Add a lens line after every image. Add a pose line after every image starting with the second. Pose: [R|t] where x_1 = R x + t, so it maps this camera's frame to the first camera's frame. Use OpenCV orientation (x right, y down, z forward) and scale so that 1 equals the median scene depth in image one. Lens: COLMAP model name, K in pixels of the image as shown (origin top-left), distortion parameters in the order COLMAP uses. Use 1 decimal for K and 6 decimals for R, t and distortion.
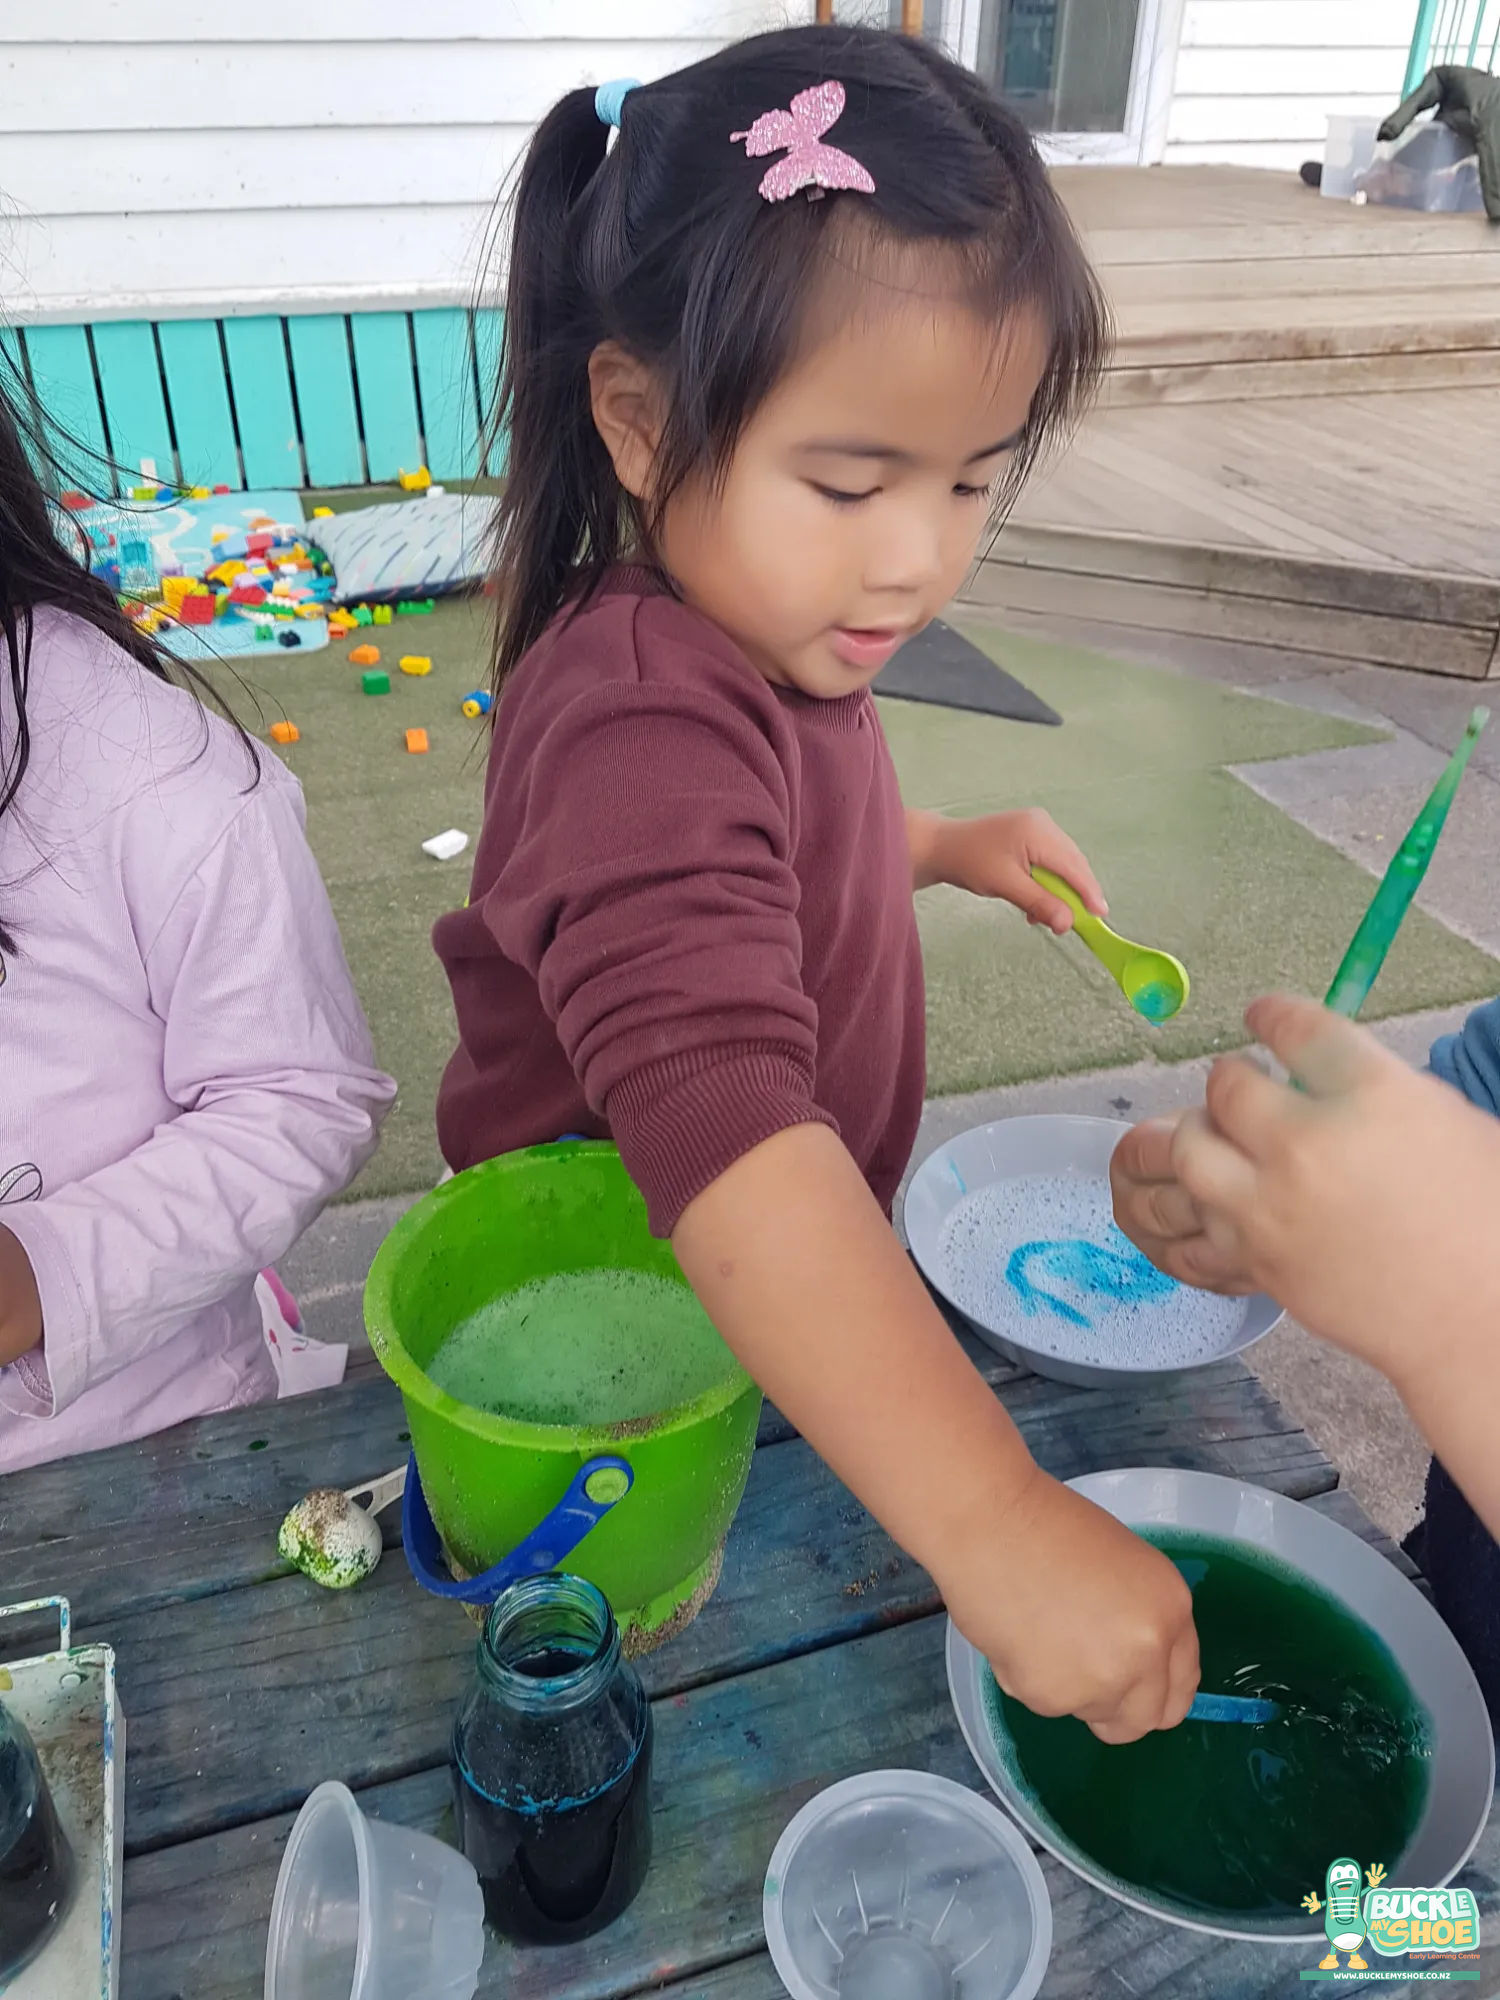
lens RADIAL K [[1559.2, 0, 758.9], [0, 1559.2, 959.2], [0, 0, 1]] dist [0.029978, -0.049882]
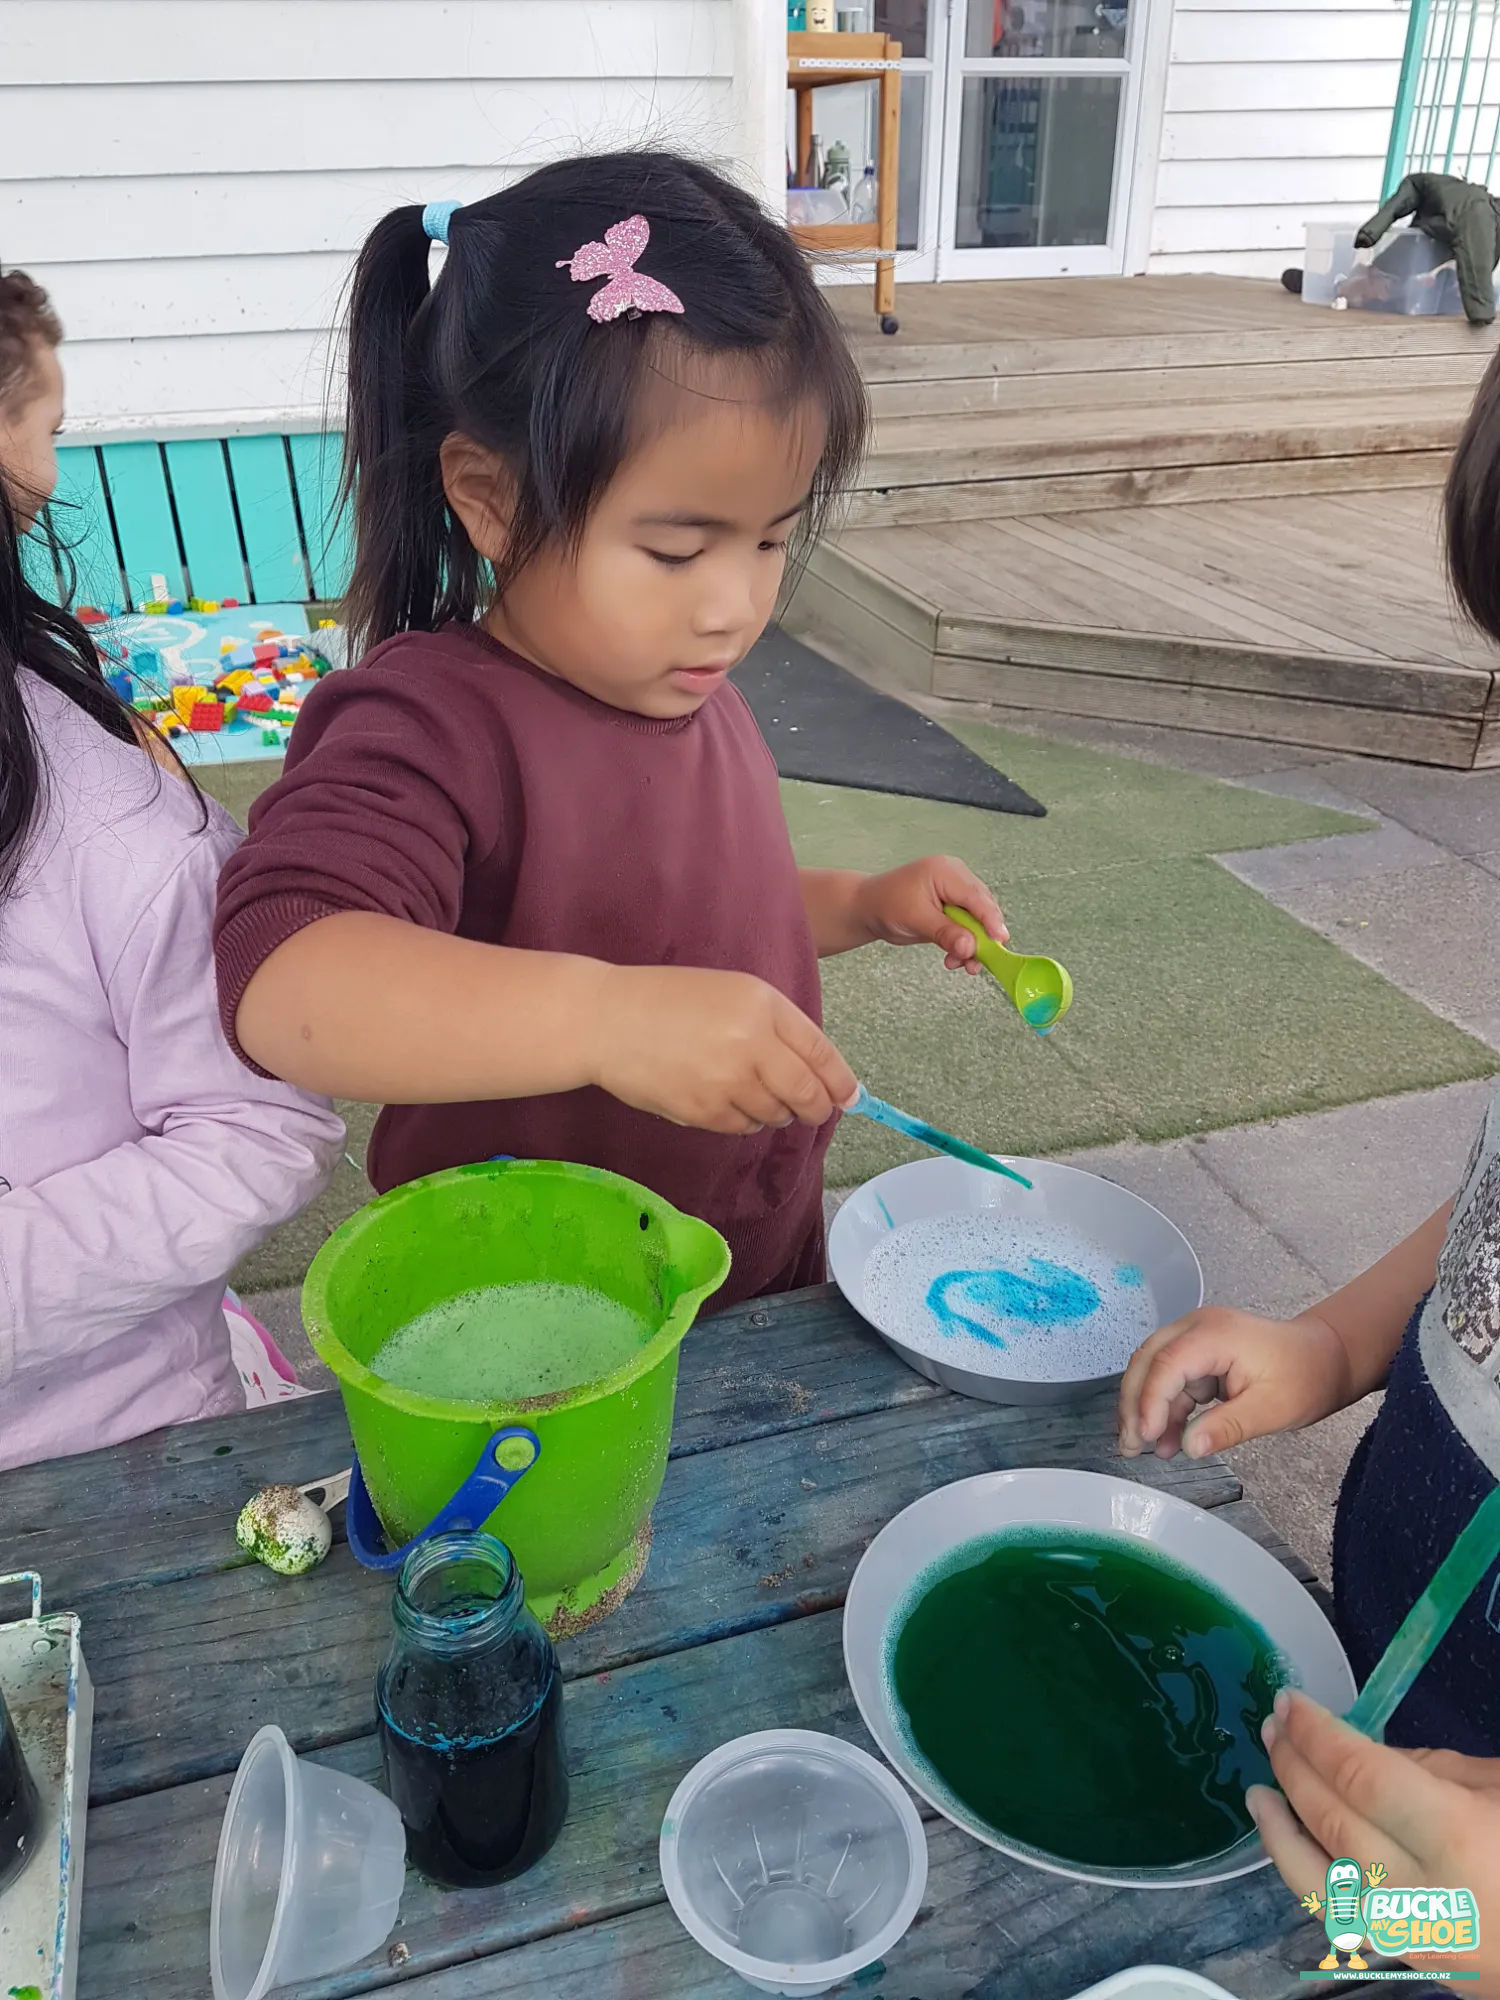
lens RADIAL K [[1559.2, 0, 739.4], [0, 1559.2, 1005.6], [0, 0, 1]] dist [0.029978, -0.049882]
pose [[0.999660, -0.010625, -0.023795, 0.069427], [0.009714, 0.999229, -0.038053, 0.046446], [0.024181, 0.037809, 0.998992, -0.091562]]
